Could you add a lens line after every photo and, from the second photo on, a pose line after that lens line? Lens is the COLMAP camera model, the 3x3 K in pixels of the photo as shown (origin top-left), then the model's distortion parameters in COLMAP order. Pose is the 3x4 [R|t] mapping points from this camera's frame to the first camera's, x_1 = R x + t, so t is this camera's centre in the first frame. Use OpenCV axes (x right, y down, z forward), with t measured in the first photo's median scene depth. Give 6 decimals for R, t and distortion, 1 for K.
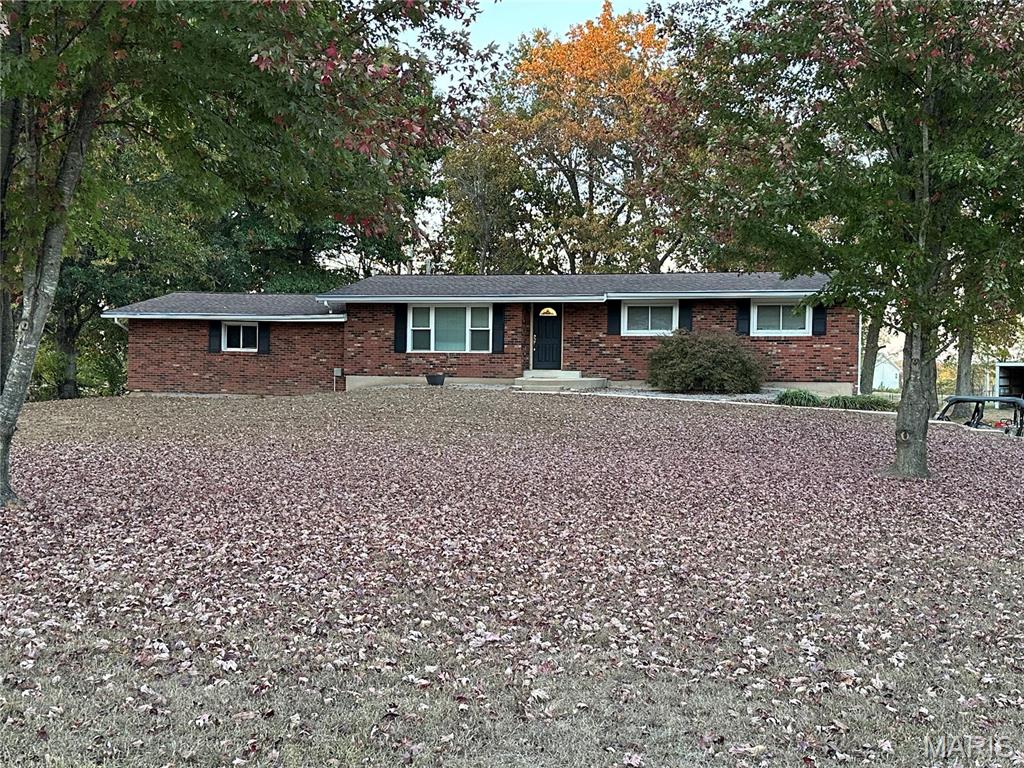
lens RADIAL K [[1136.6, 0, 512.5], [0, 1136.6, 380.7], [0, 0, 1]] dist [0.126225, 0.000000]
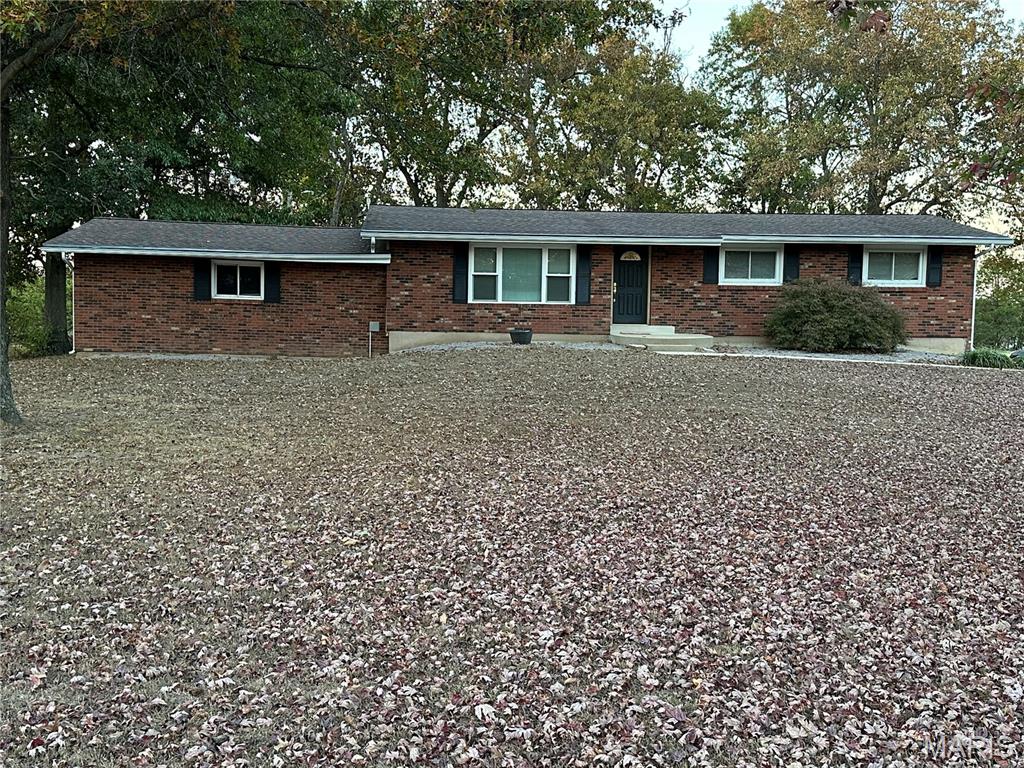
lens RADIAL K [[1136.6, 0, 511.6], [0, 1136.6, 387.0], [0, 0, 1]] dist [0.126225, 0.000000]
pose [[0.949421, -0.017635, 0.313510, -0.323551], [-0.000901, 0.998264, 0.058884, -0.012826], [-0.314004, -0.056188, 0.947757, 0.215927]]
